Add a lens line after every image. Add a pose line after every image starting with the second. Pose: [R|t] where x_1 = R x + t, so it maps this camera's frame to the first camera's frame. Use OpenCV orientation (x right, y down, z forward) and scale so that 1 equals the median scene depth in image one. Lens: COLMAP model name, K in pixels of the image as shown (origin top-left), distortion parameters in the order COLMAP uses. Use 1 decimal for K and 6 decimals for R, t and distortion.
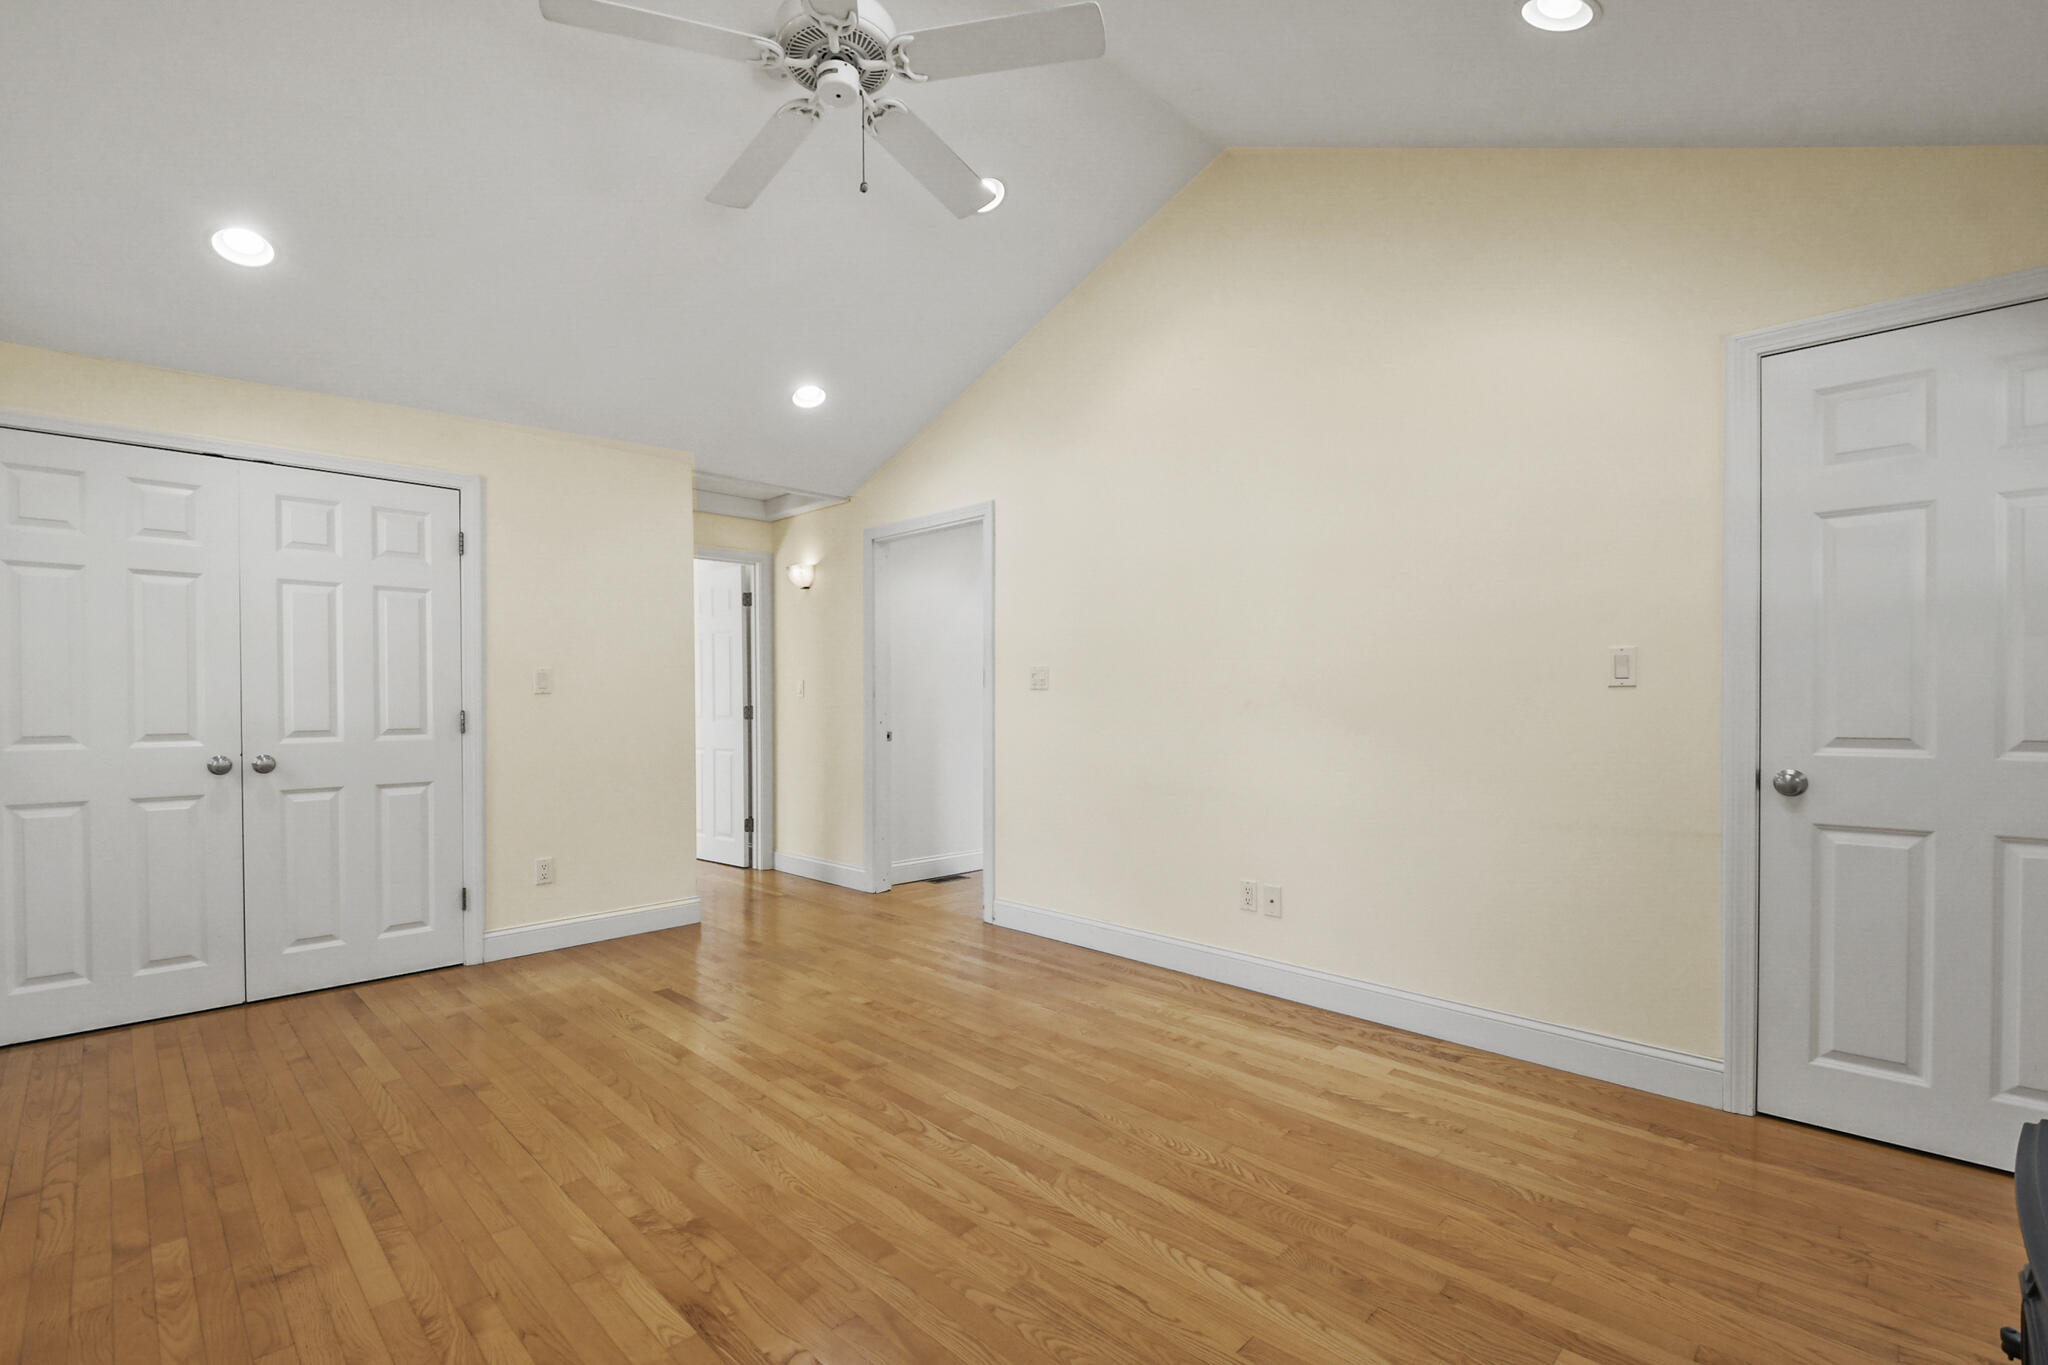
lens RADIAL K [[889.0, 0, 1017.3], [0, 889.0, 706.3], [0, 0, 1]] dist [0.017203, -0.016480]
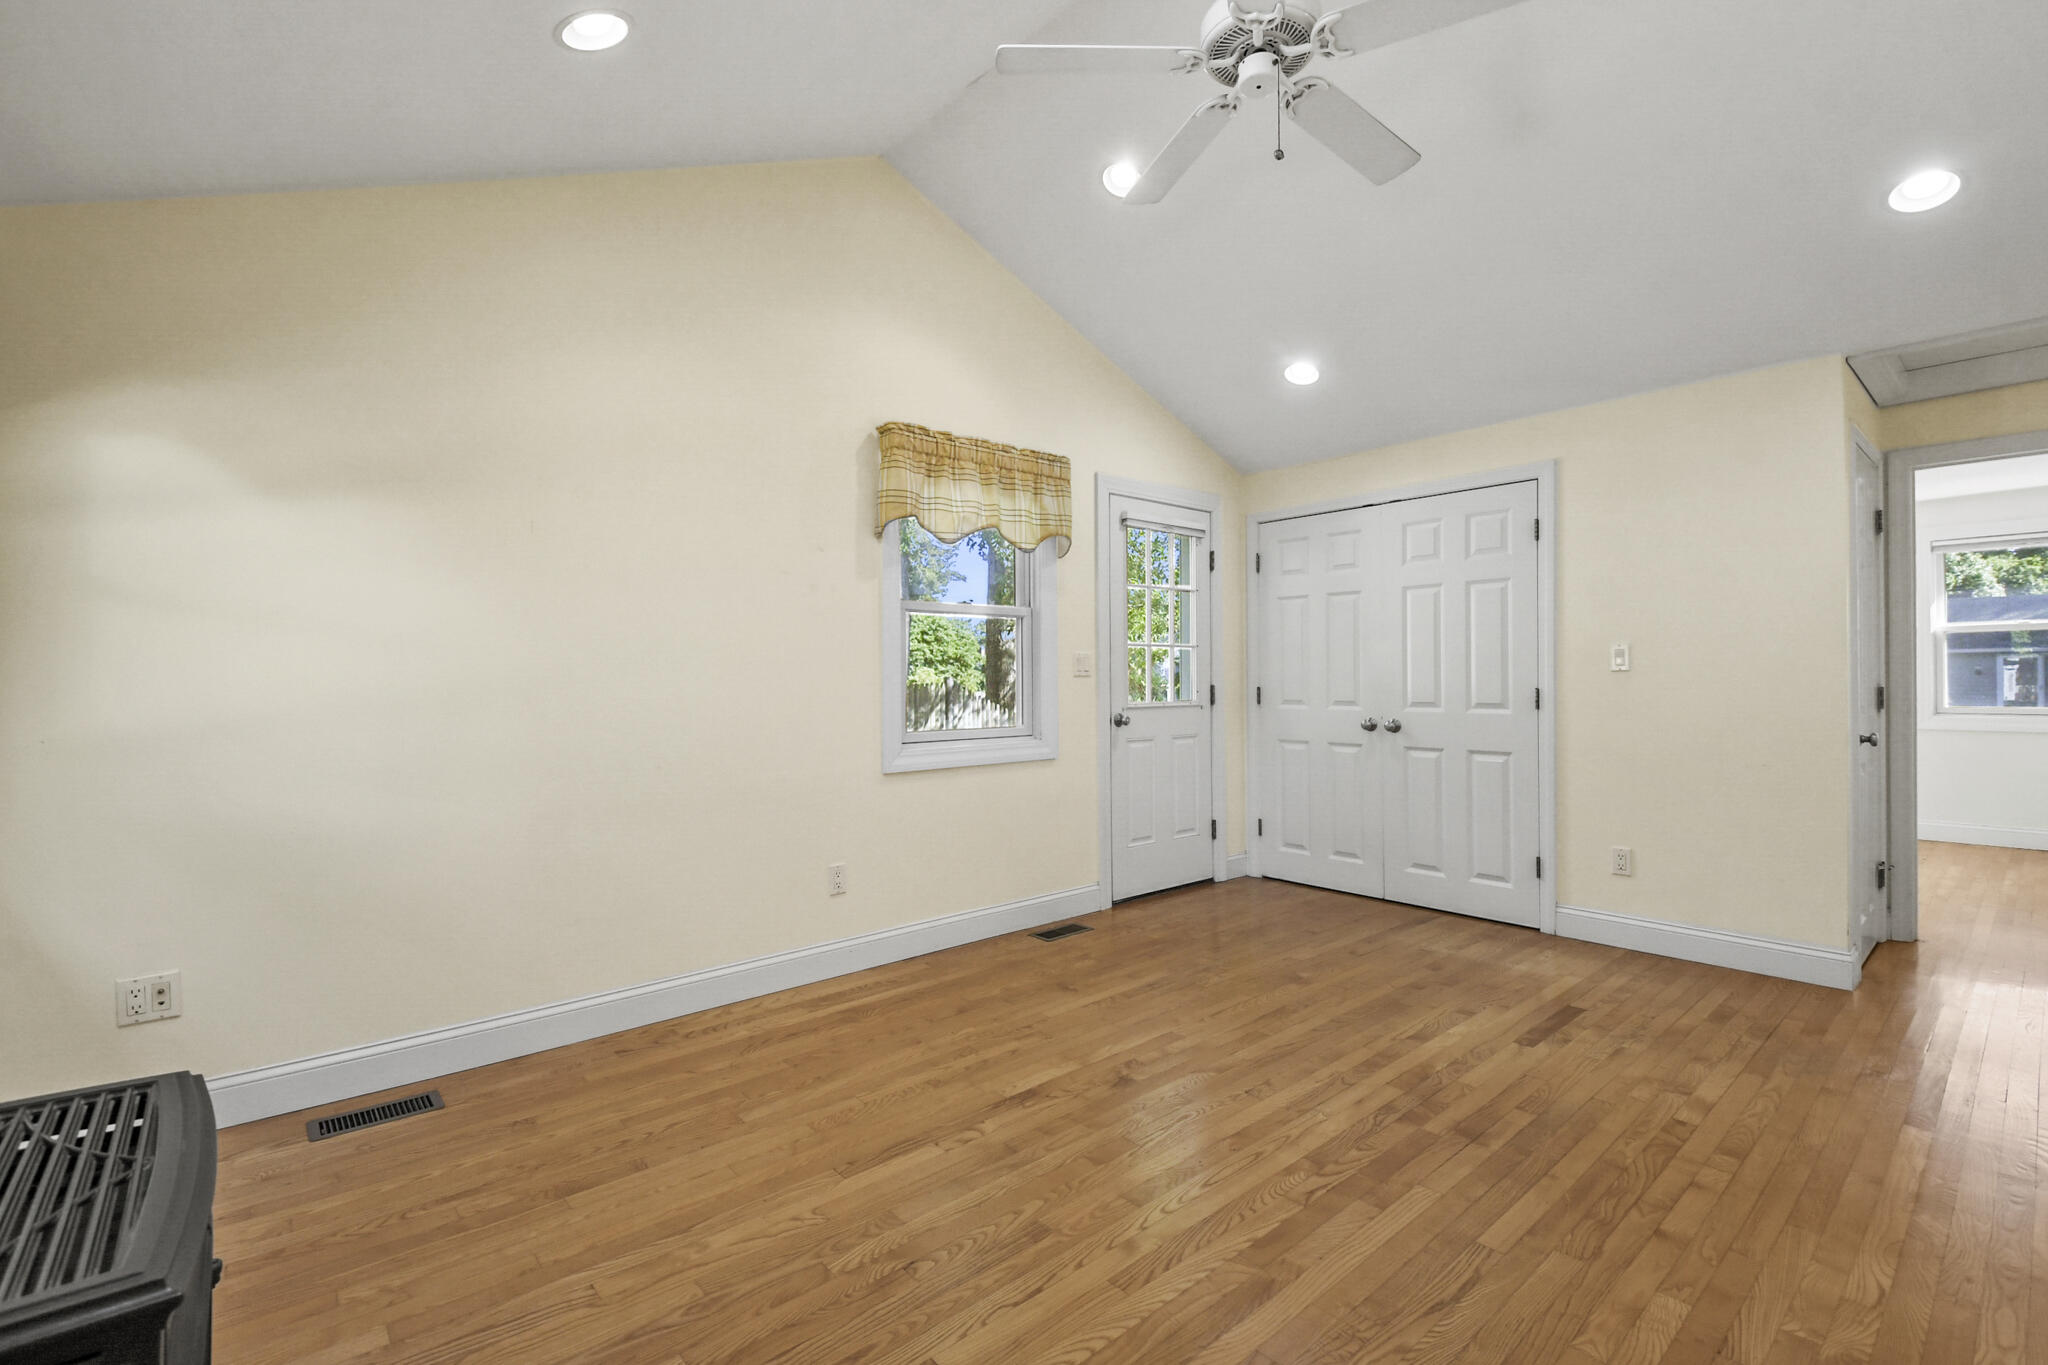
lens RADIAL K [[908.7, 0, 1024.0], [0, 908.7, 682.5], [0, 0, 1]] dist [0.022937, -0.018760]
pose [[-0.067244, 0.008537, -0.997700, 0.650007], [-0.002720, 0.999958, 0.008740, -0.012964], [0.997733, 0.003301, -0.067218, 0.615590]]
